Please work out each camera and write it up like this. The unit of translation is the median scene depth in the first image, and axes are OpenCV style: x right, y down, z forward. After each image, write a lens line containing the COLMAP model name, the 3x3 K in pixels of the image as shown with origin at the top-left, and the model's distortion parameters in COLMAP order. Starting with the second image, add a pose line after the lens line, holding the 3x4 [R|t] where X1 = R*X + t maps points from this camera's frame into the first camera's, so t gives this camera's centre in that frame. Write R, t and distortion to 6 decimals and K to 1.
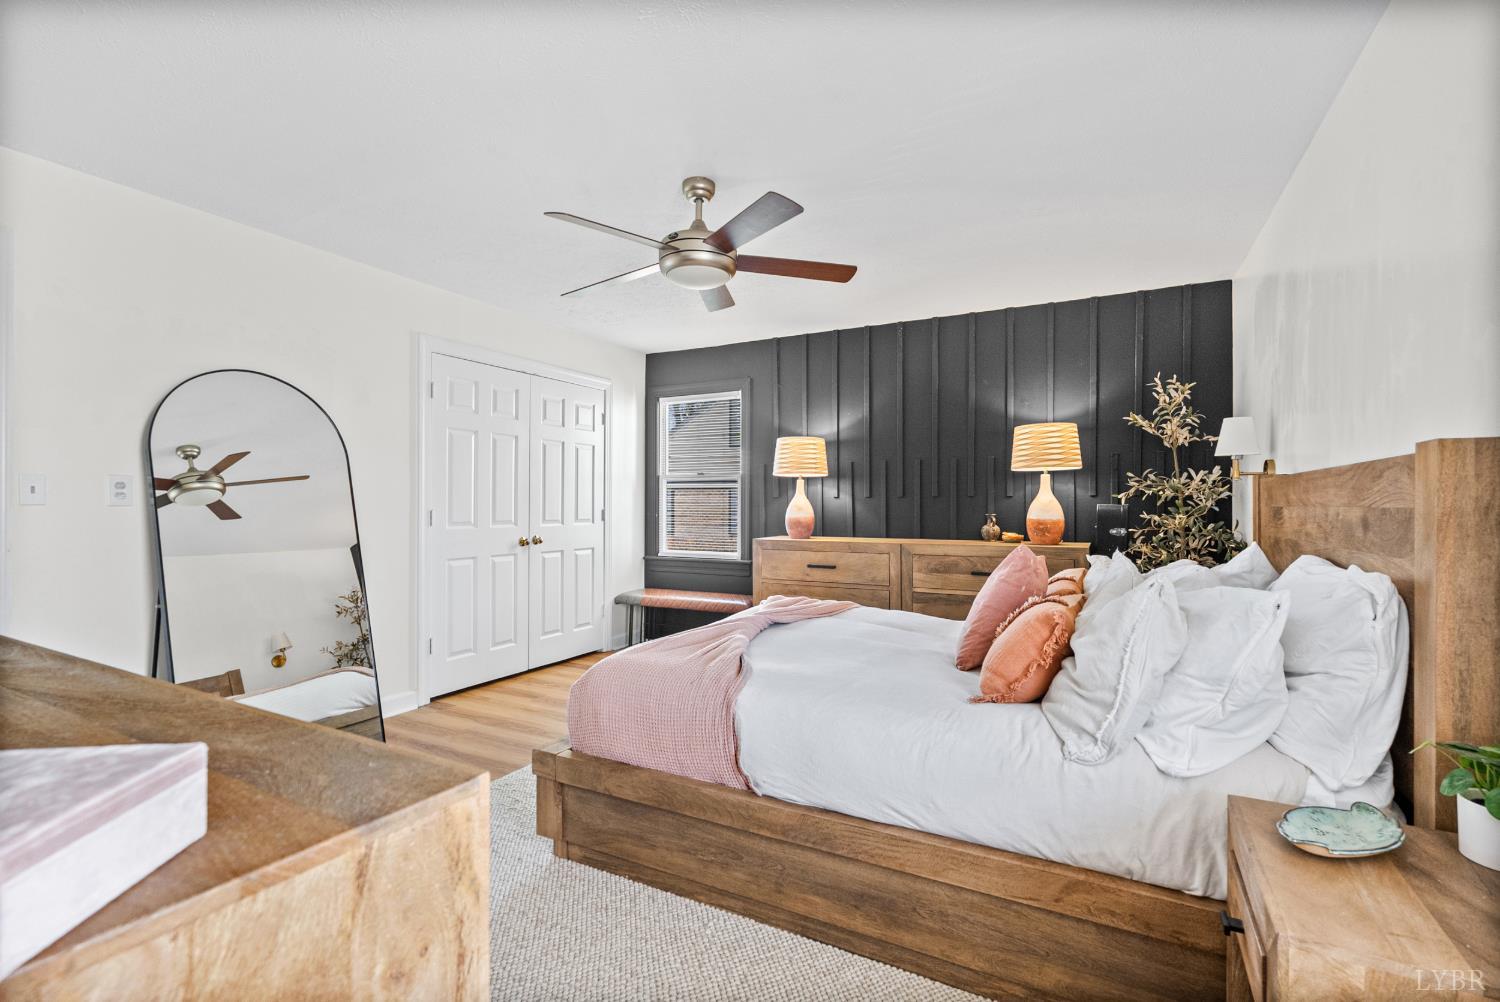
lens RADIAL K [[687.5, 0, 753.8], [0, 687.5, 497.9], [0, 0, 1]] dist [-0.000544, -0.000020]
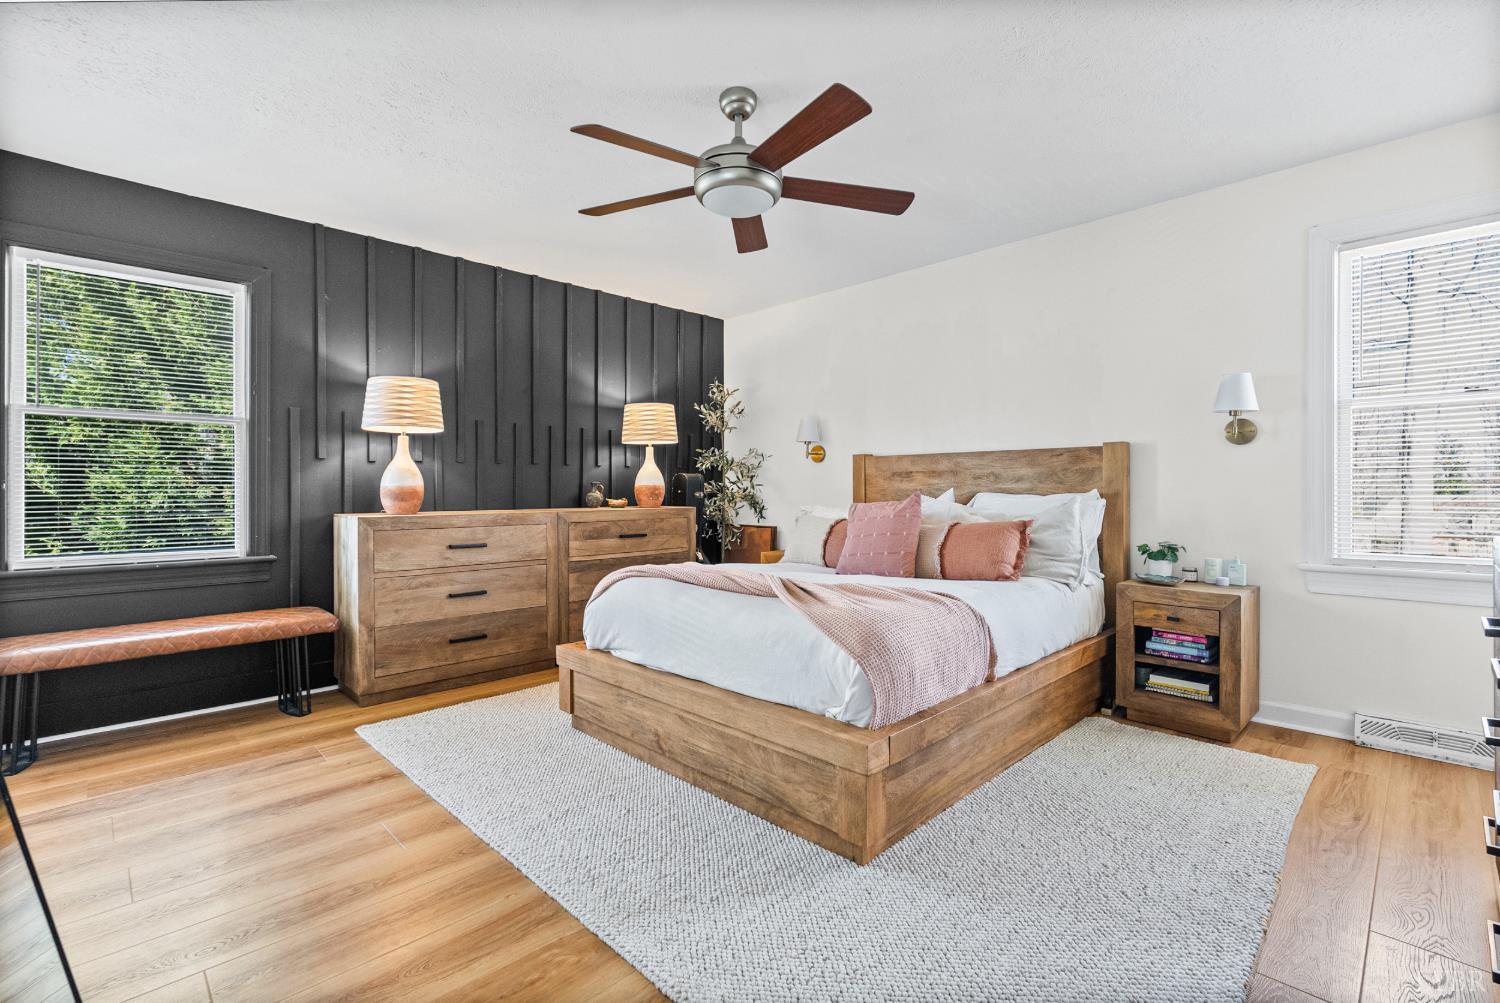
lens RADIAL K [[687.5, 0, 753.8], [0, 687.5, 498.4], [0, 0, 1]] dist [-0.000544, -0.000020]
pose [[0.286877, -0.014414, 0.957859, -0.620767], [-0.005544, 0.999845, 0.016706, 0.030832], [-0.957952, -0.010103, 0.286752, 0.481235]]
